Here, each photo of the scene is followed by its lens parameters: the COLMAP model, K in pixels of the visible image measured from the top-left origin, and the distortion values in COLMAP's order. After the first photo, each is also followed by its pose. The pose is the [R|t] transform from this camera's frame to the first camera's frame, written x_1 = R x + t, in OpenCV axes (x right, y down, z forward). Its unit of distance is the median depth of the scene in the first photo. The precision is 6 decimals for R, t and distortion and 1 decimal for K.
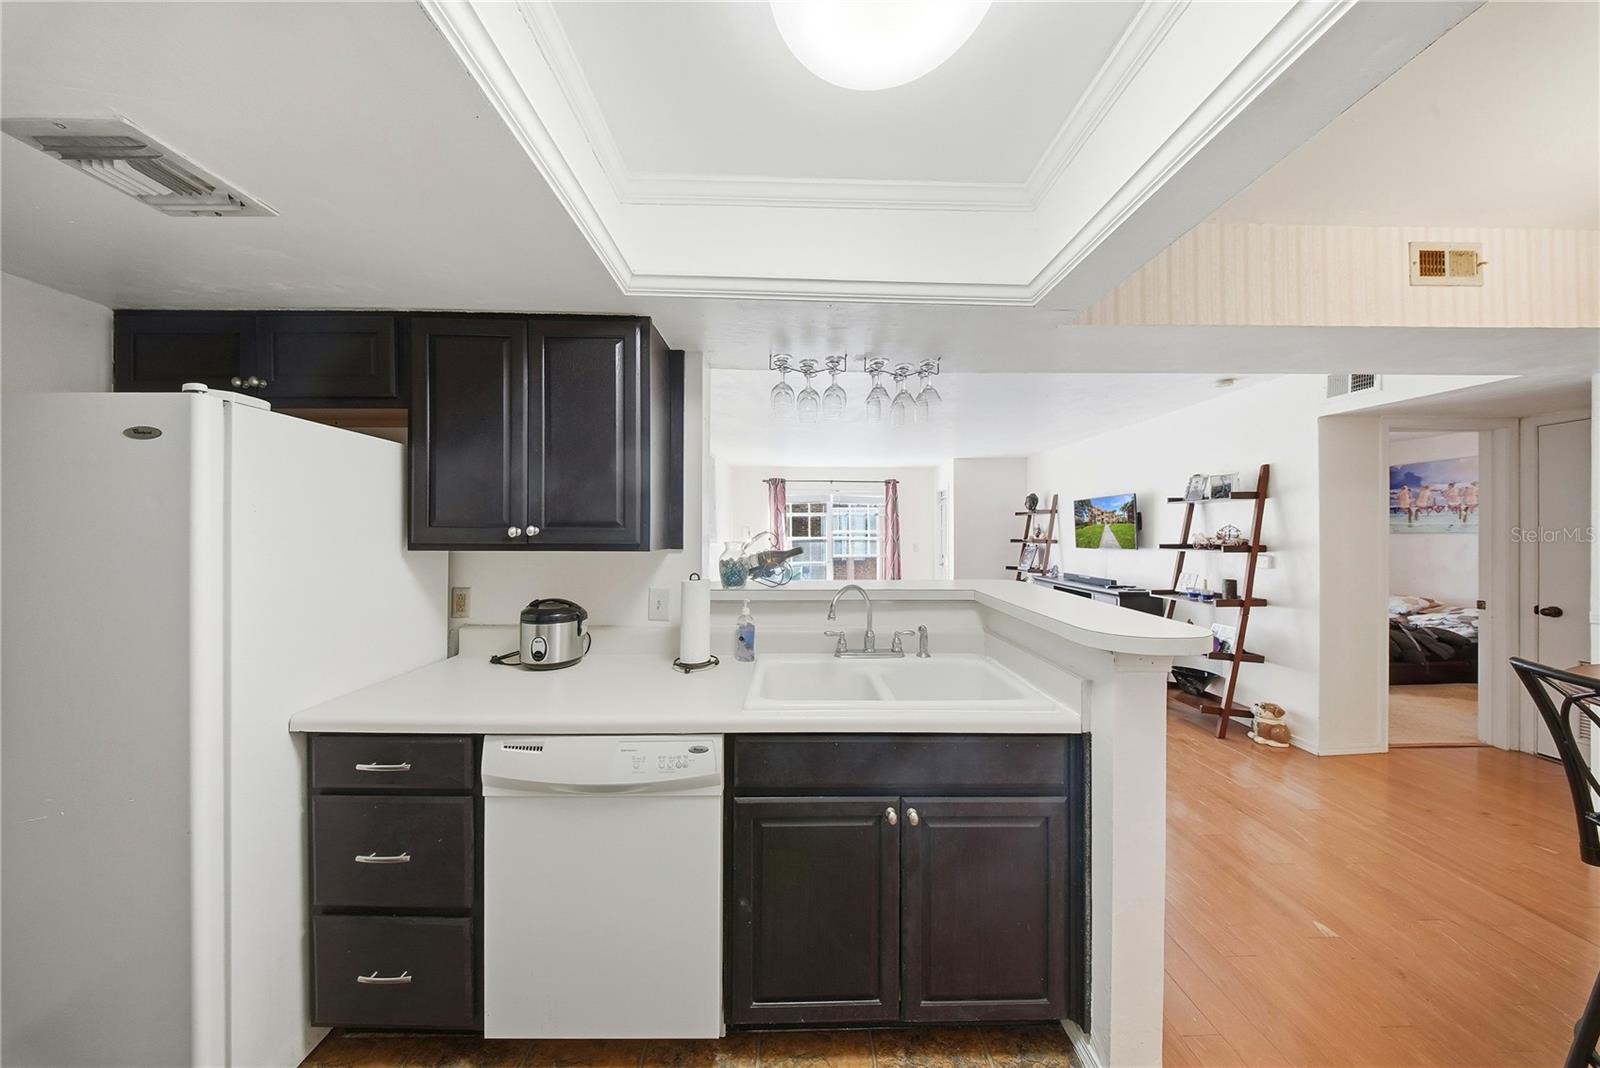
lens RADIAL K [[497.4, 0, 800.0], [0, 497.4, 534.0], [0, 0, 1]] dist [-0.000877, -0.000100]
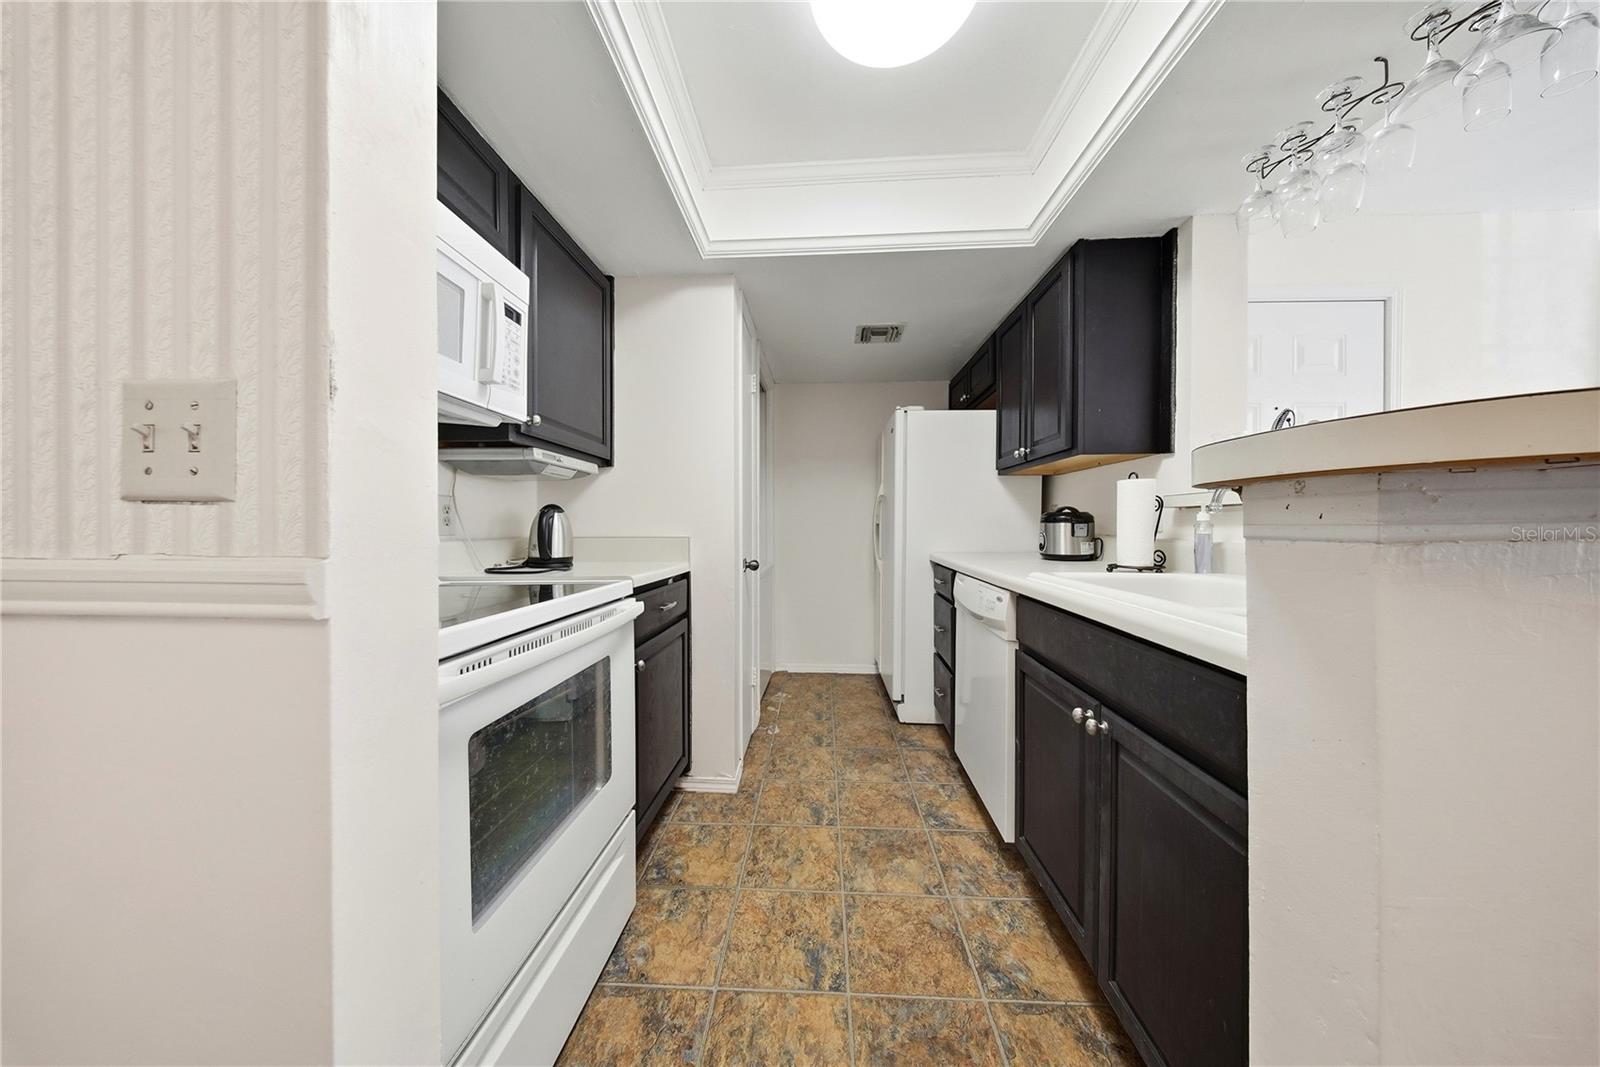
lens RADIAL K [[497.4, 0, 800.0], [0, 497.4, 533.5], [0, 0, 1]] dist [-0.000877, -0.000100]
pose [[-0.094700, 0.009799, -0.995458, 1.045813], [0.004478, 0.999946, 0.009417, 0.244709], [0.995496, -0.003566, -0.094739, 0.594508]]
